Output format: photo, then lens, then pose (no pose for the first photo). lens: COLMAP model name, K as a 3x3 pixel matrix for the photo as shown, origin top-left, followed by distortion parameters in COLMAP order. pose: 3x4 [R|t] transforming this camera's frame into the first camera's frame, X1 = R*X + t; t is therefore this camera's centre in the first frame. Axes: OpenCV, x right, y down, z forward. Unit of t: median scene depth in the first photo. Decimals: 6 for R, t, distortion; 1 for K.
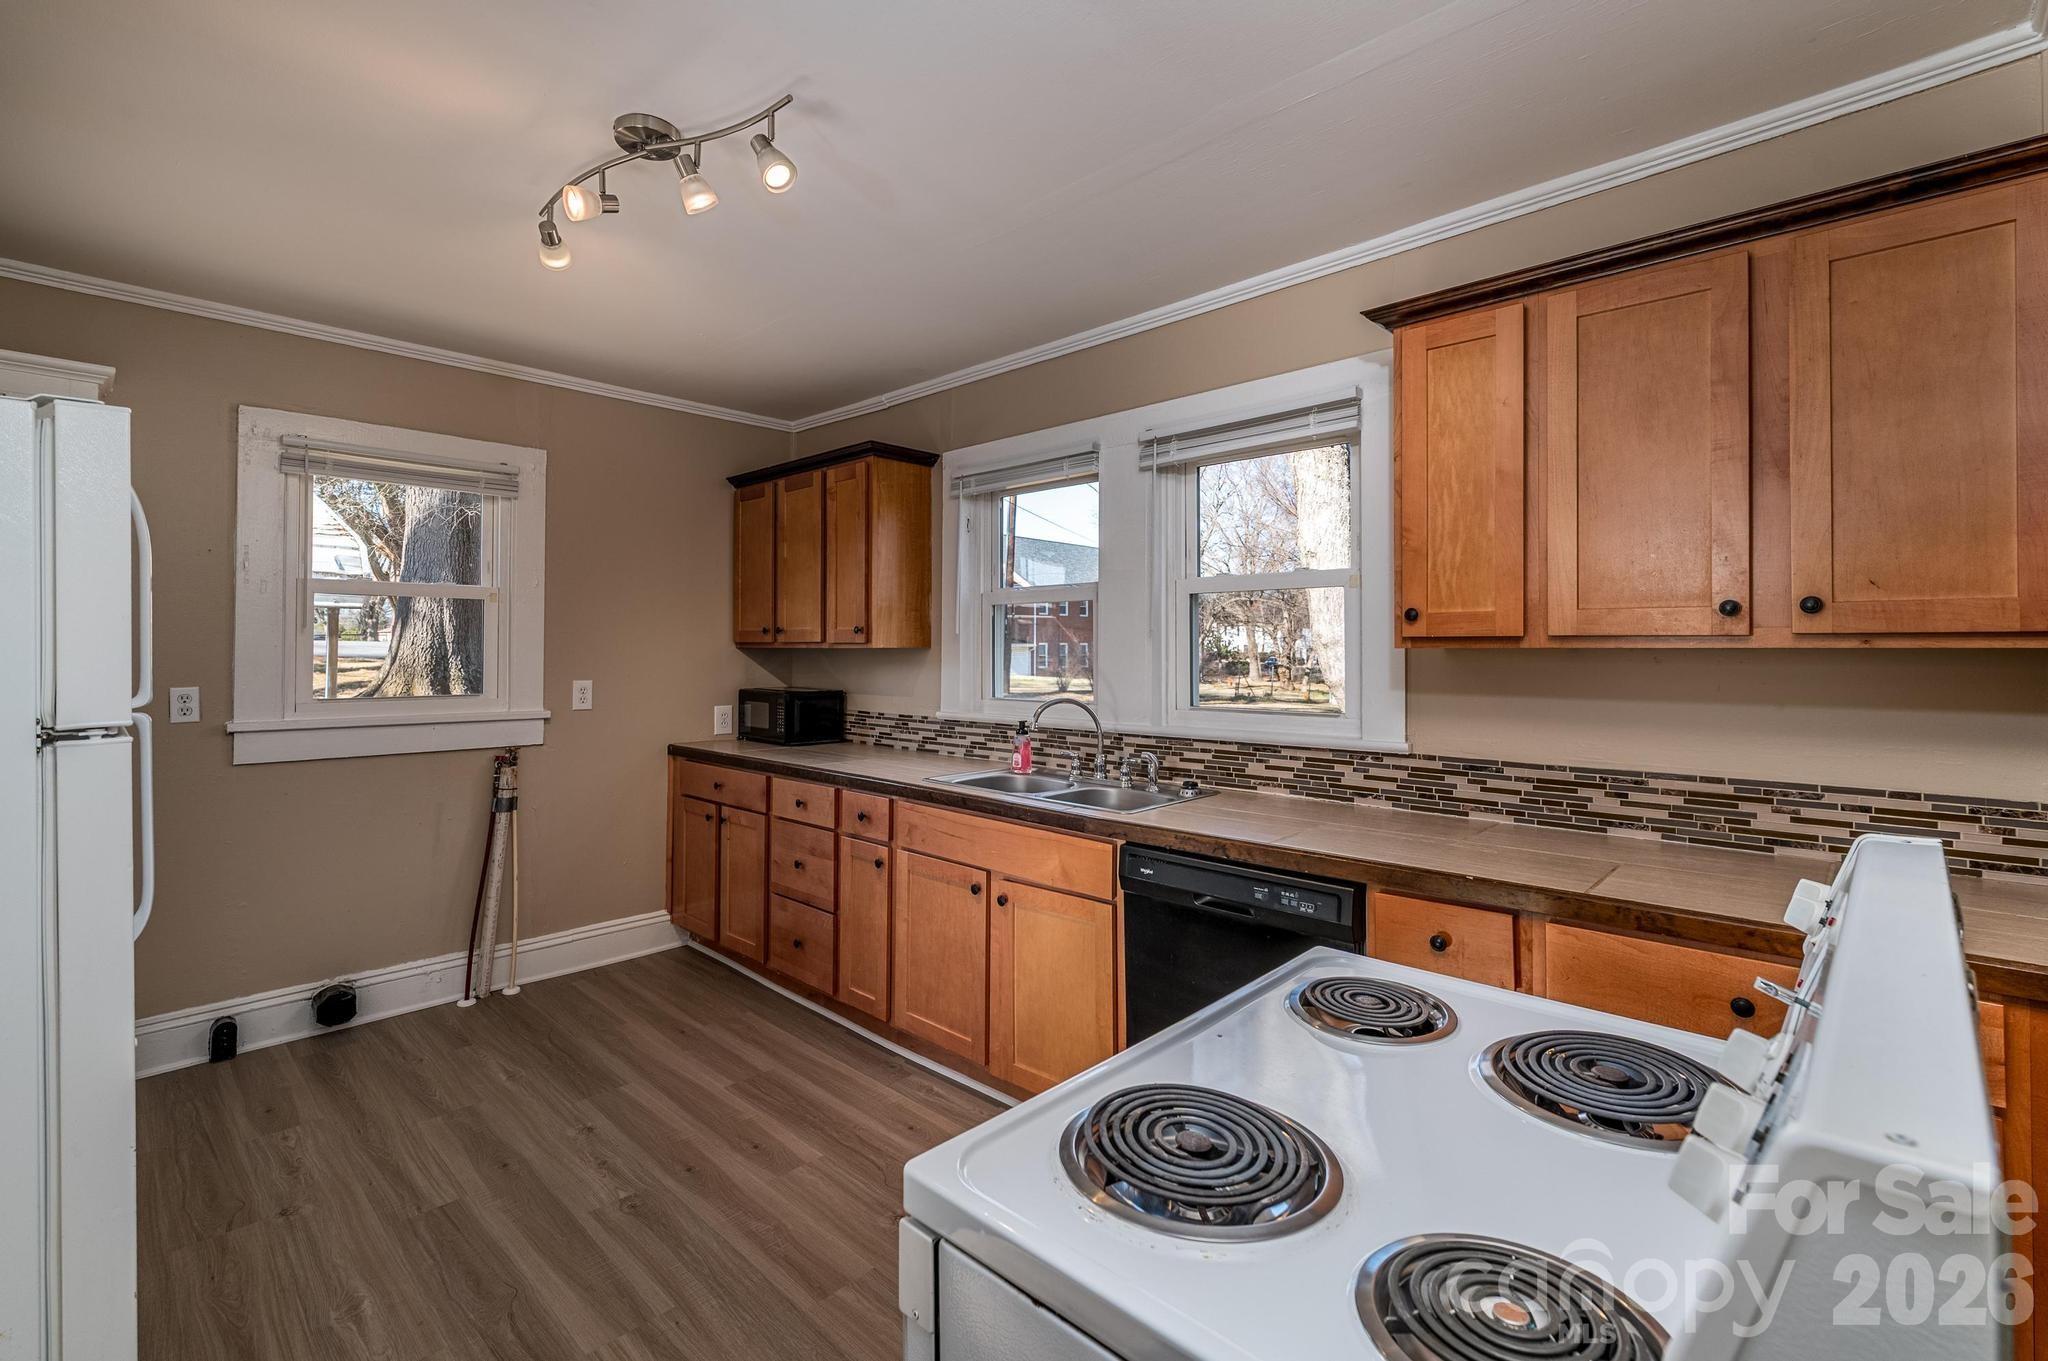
lens RADIAL K [[902.1, 0, 1022.9], [0, 902.1, 649.1], [0, 0, 1]] dist [-0.001018, 0.000255]
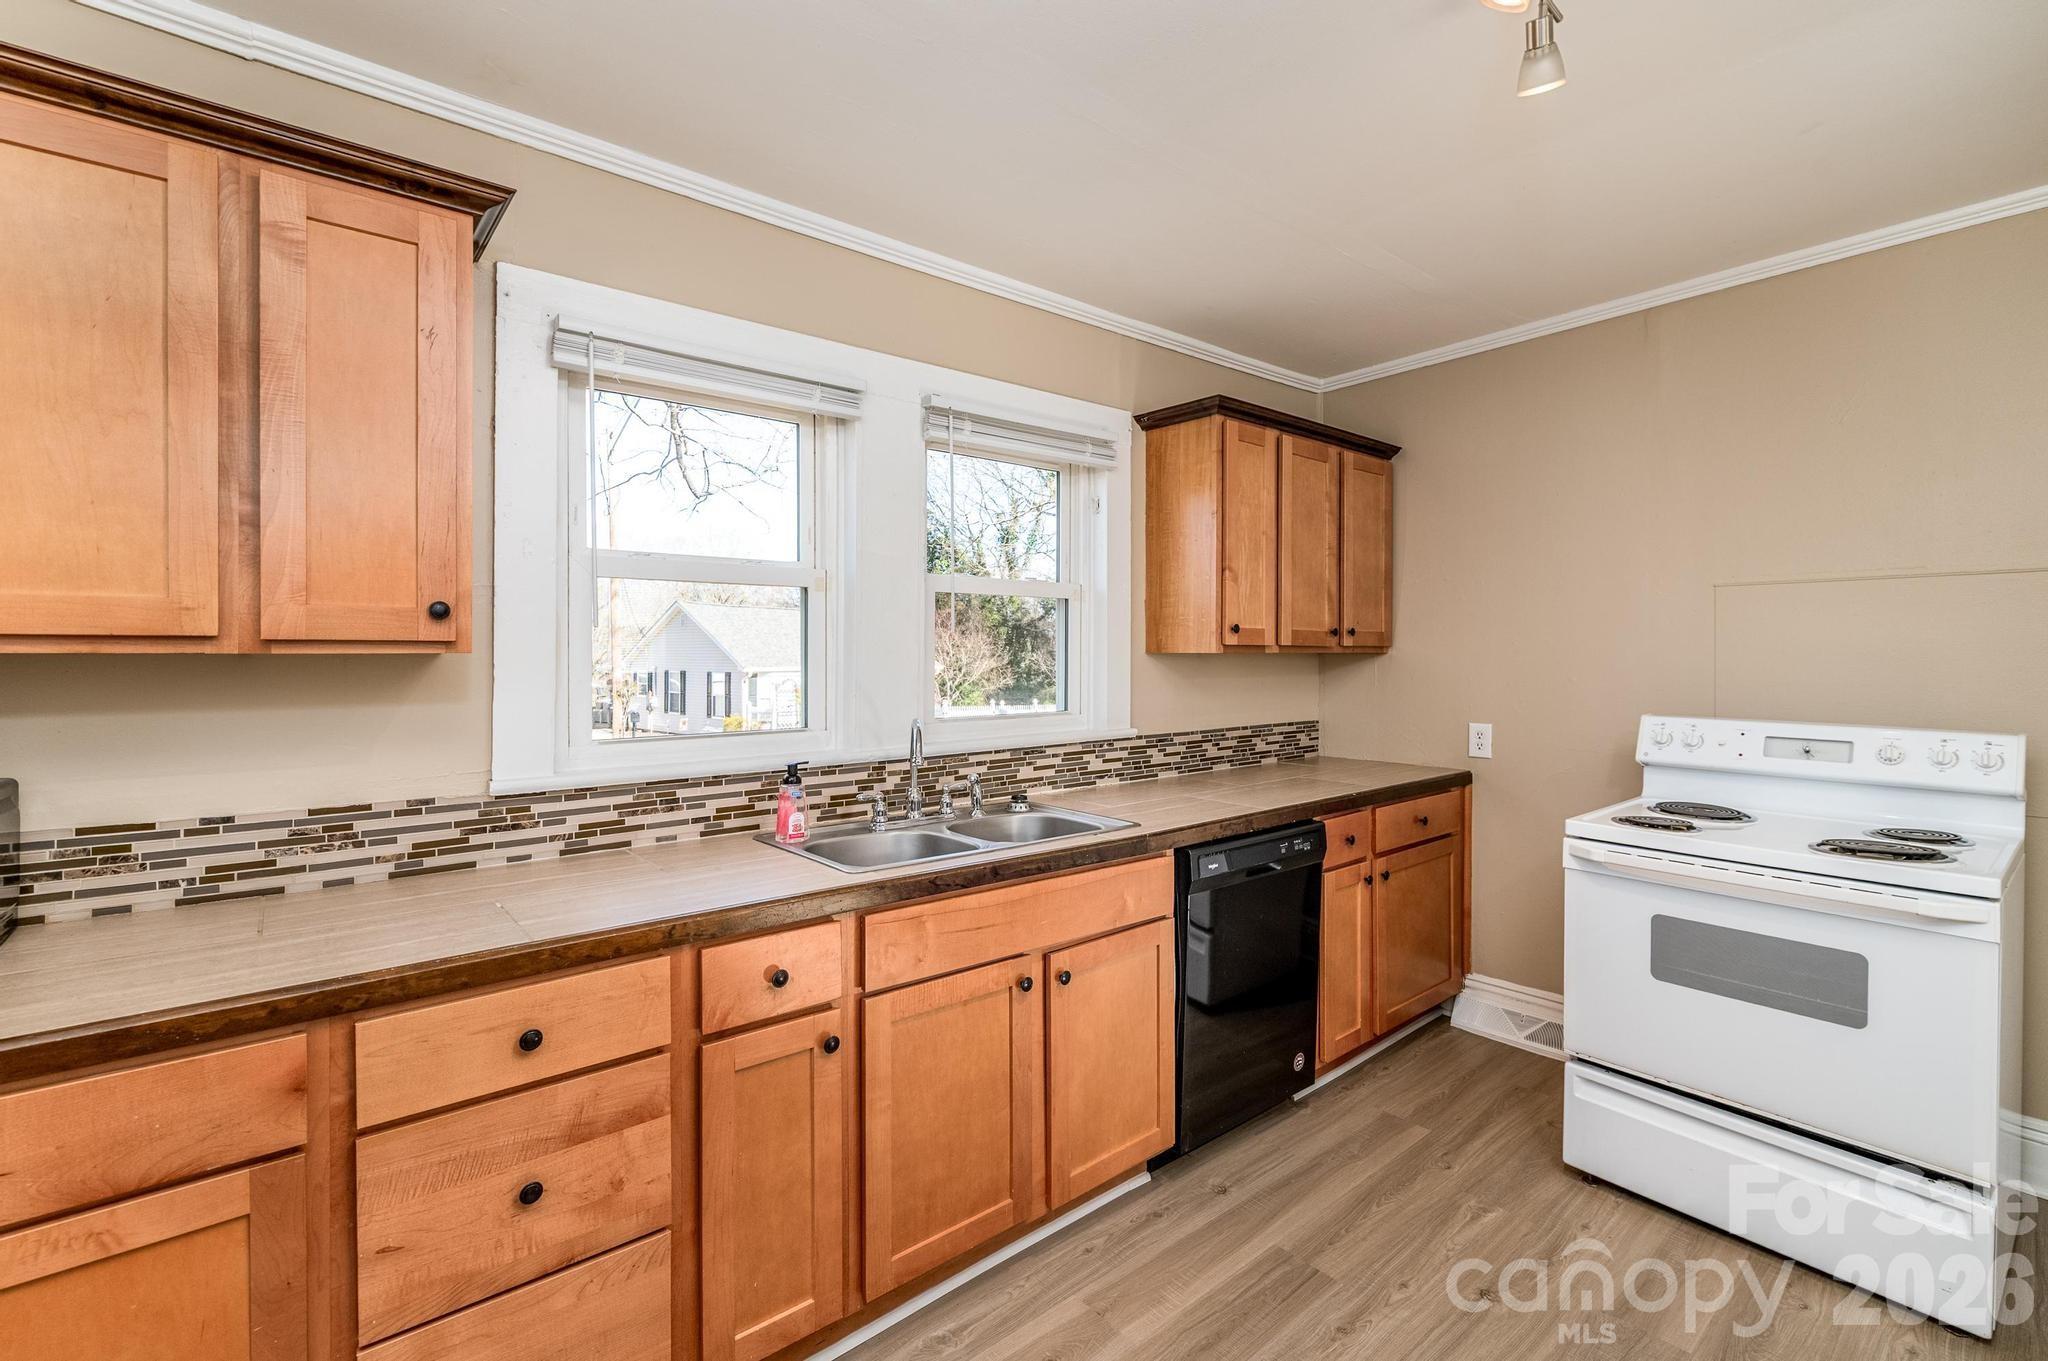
lens RADIAL K [[902.1, 0, 1019.8], [0, 902.1, 660.6], [0, 0, 1]] dist [-0.001018, 0.000255]
pose [[0.119177, -0.008503, 0.992837, -0.856960], [0.001967, 0.999963, 0.008327, -0.001332], [-0.992871, 0.000961, 0.119190, 1.016211]]
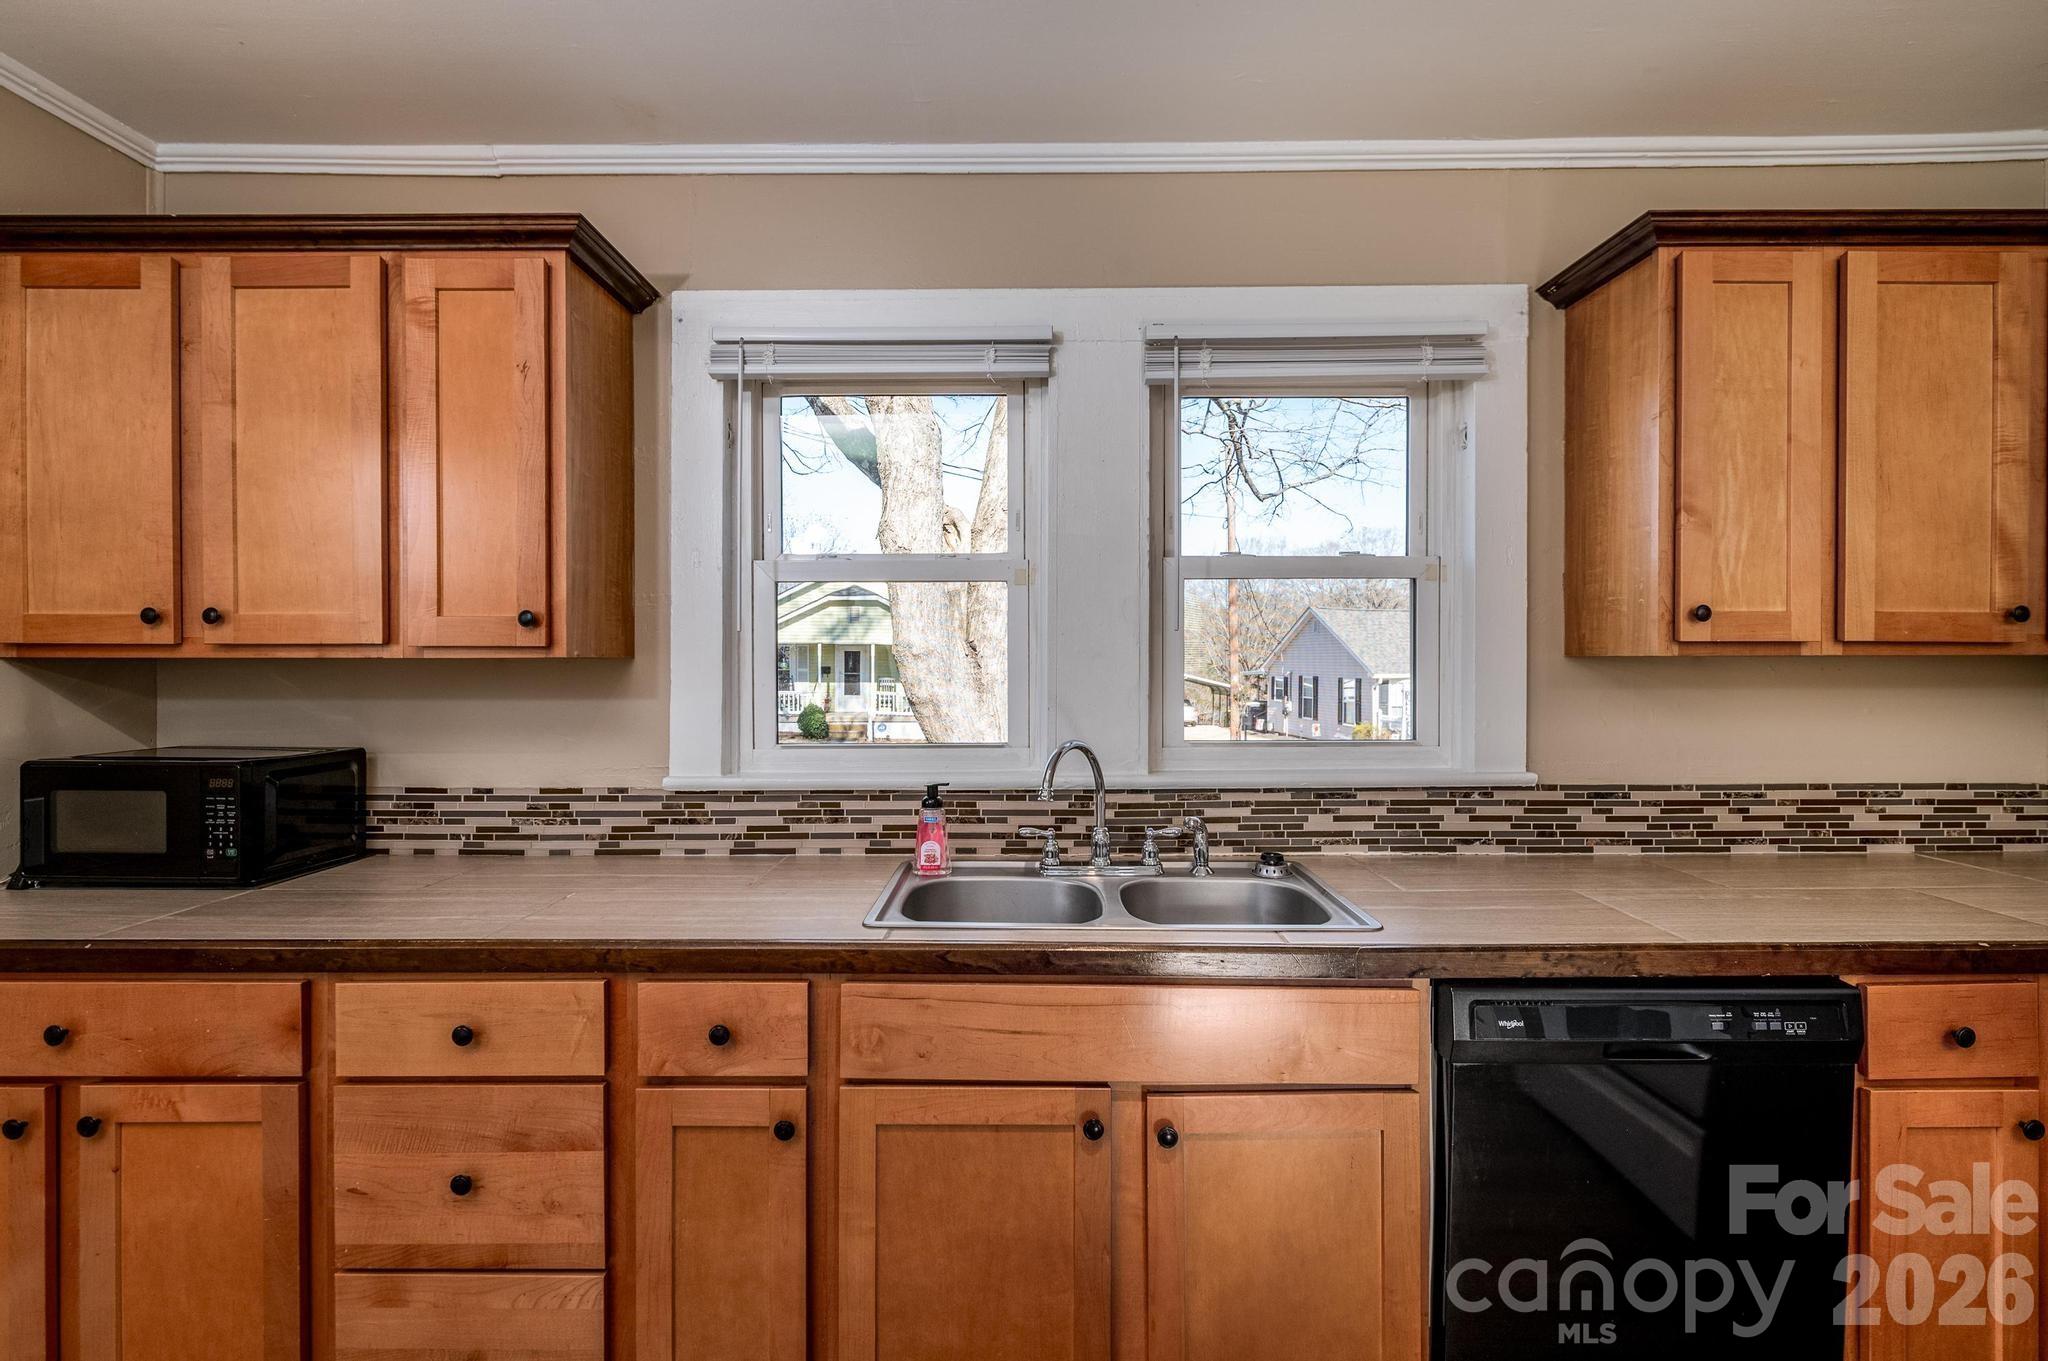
lens RADIAL K [[902.1, 0, 1026.3], [0, 902.1, 670.0], [0, 0, 1]] dist [-0.001018, 0.000255]
pose [[0.726291, -0.009178, 0.687326, -0.474475], [0.002693, 0.999941, 0.010507, 0.001372], [-0.687382, -0.005780, 0.726273, 0.727596]]
